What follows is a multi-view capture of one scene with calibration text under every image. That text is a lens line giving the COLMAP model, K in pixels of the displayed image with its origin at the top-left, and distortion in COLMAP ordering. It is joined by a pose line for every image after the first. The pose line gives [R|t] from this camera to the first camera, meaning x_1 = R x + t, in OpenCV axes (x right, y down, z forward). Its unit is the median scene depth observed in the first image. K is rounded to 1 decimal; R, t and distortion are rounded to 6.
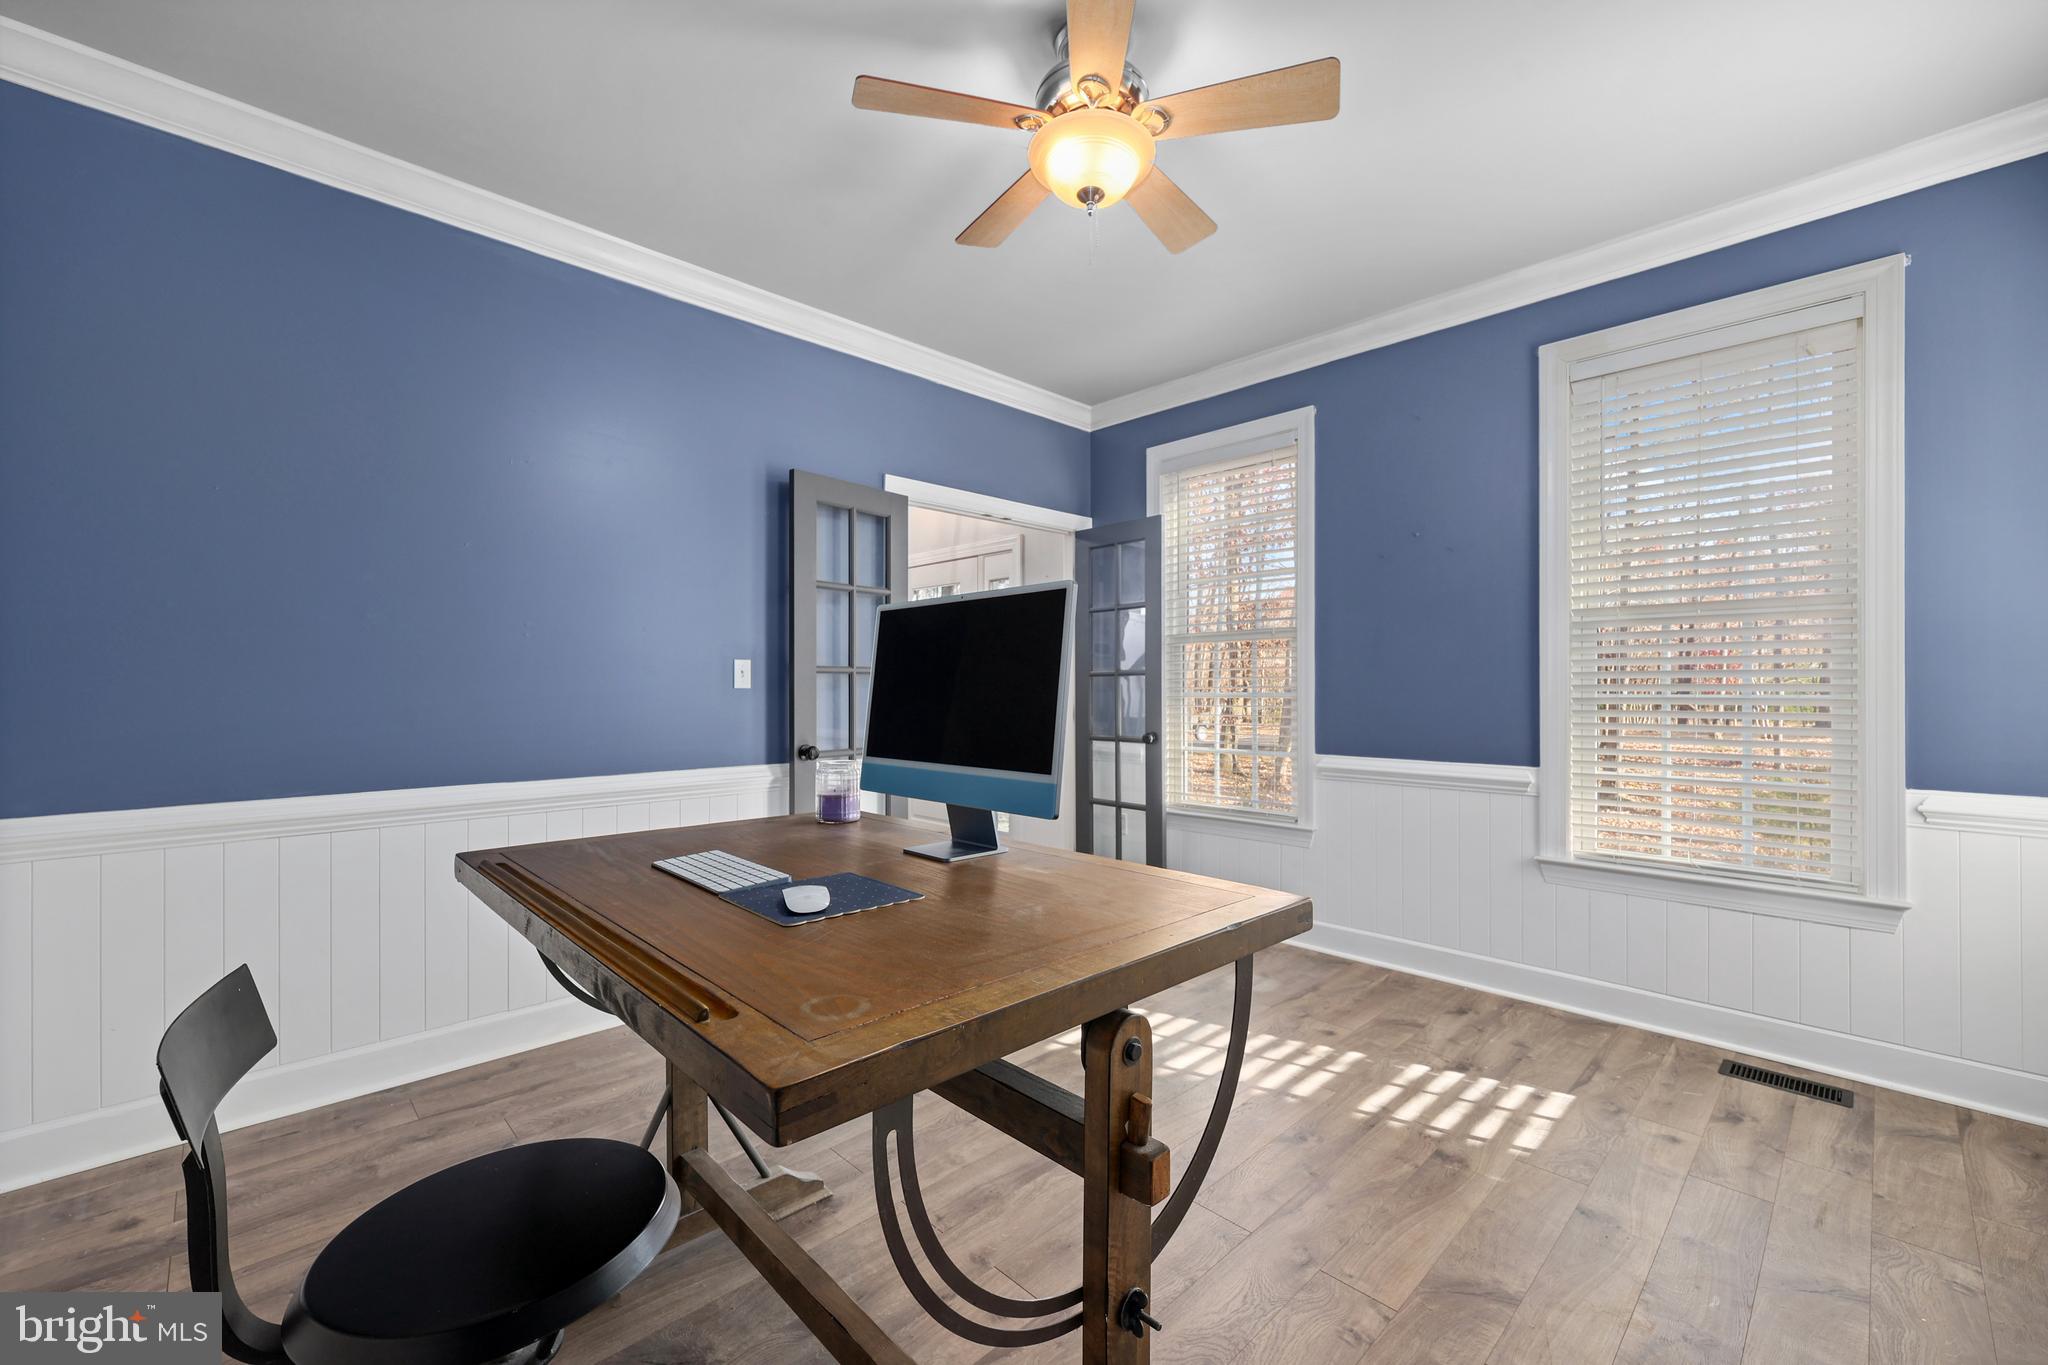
lens RADIAL K [[835.3, 0, 1016.9], [0, 835.3, 680.1], [0, 0, 1]] dist [0.002991, 0.000171]
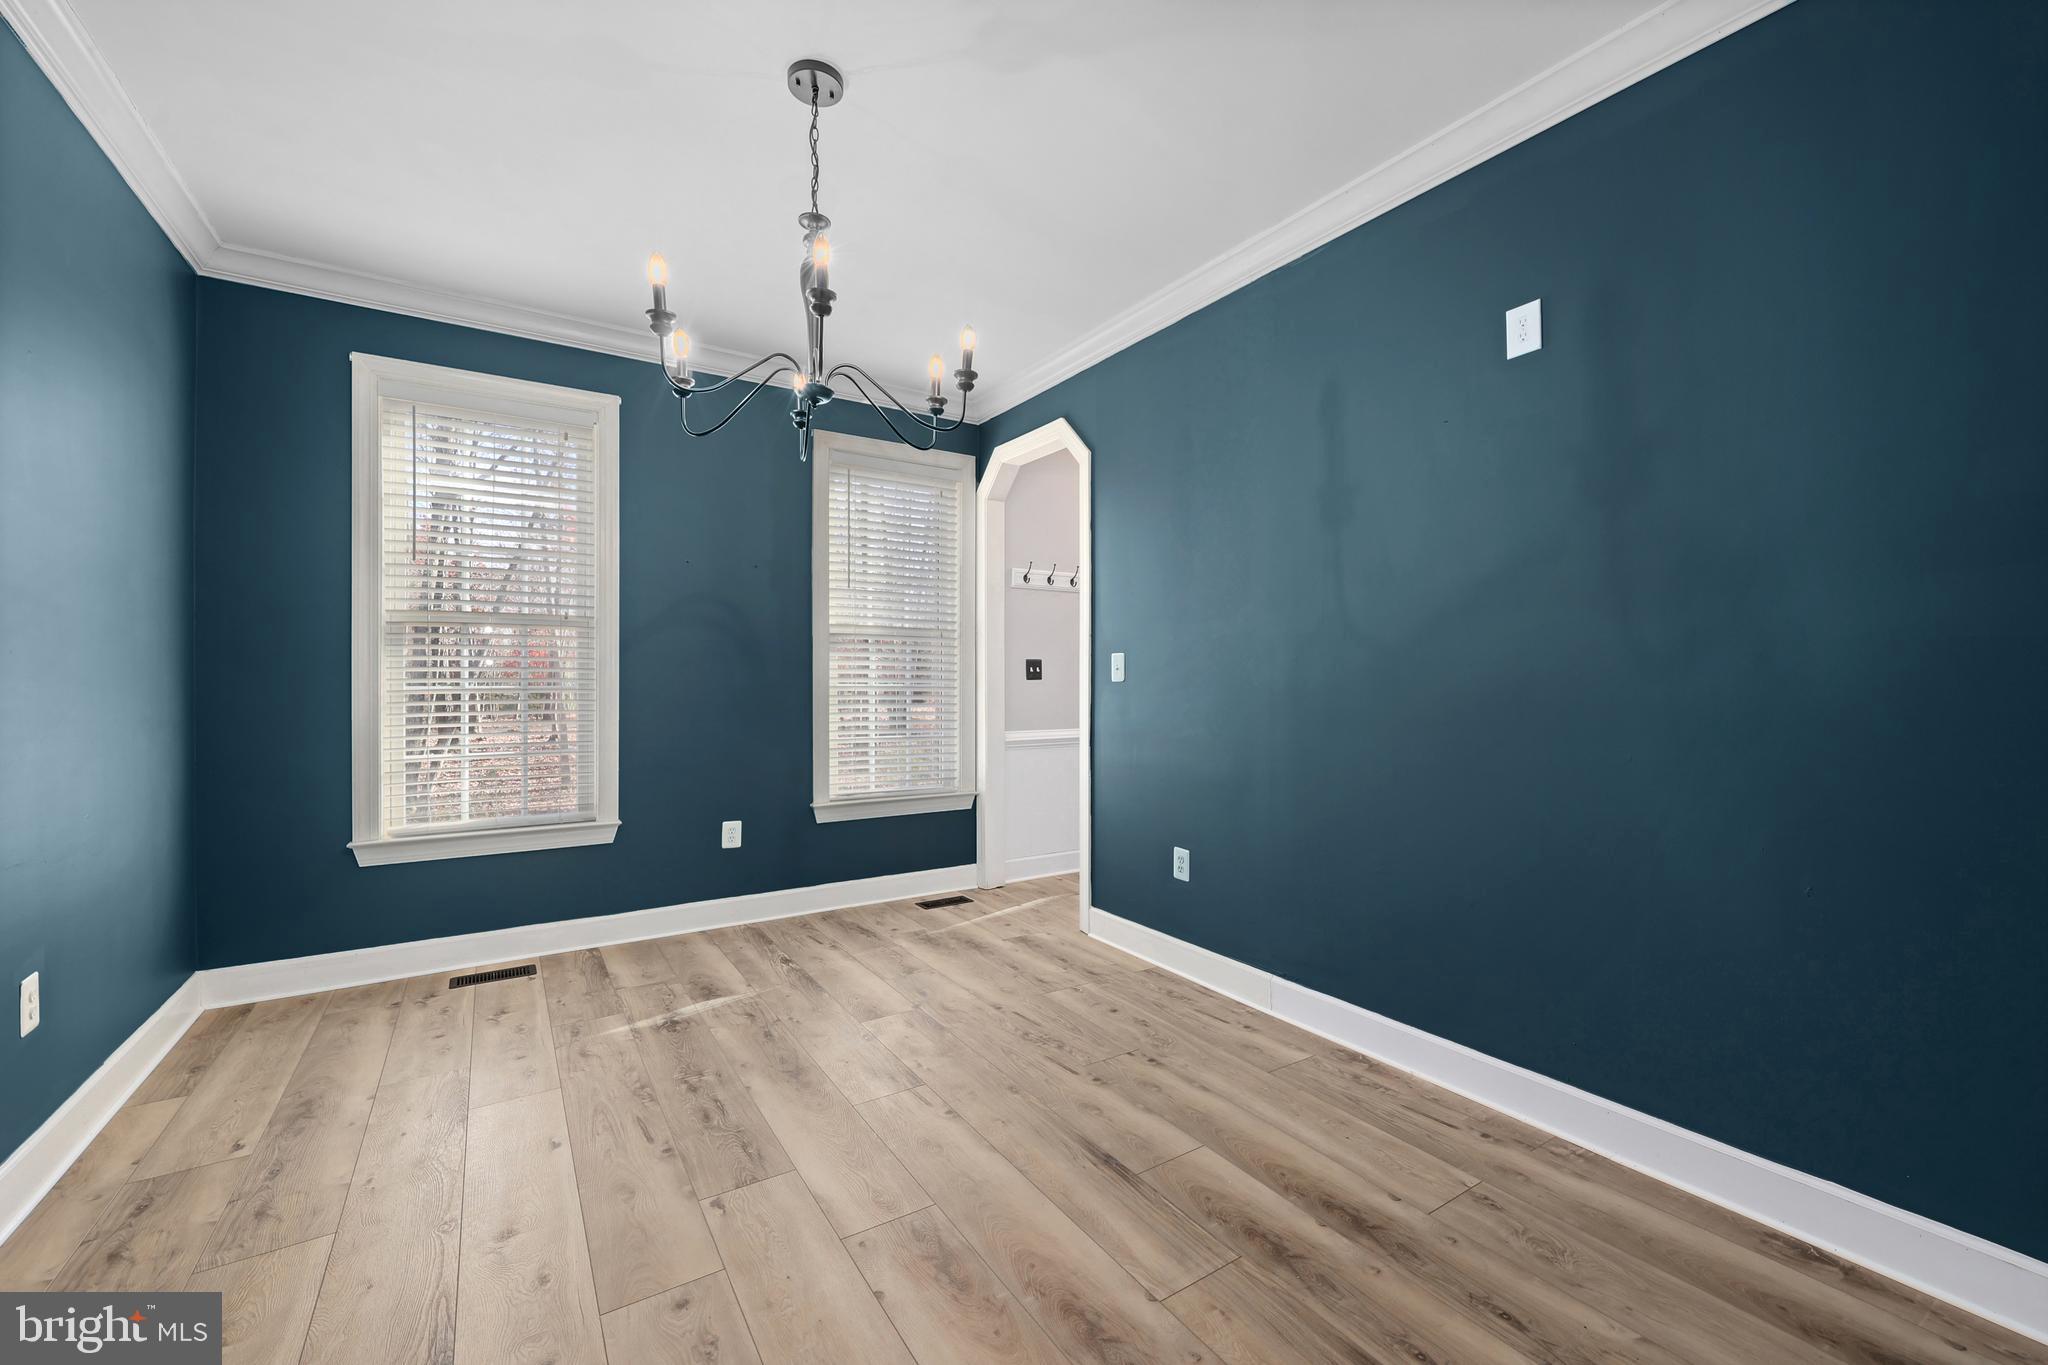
lens RADIAL K [[835.3, 0, 1035.5], [0, 835.3, 683.6], [0, 0, 1]] dist [0.002991, 0.000171]
pose [[0.180447, -0.004437, 0.983575, -0.480437], [0.004019, 0.999985, 0.003773, 0.002915], [-0.983577, 0.003272, 0.180462, 0.321526]]
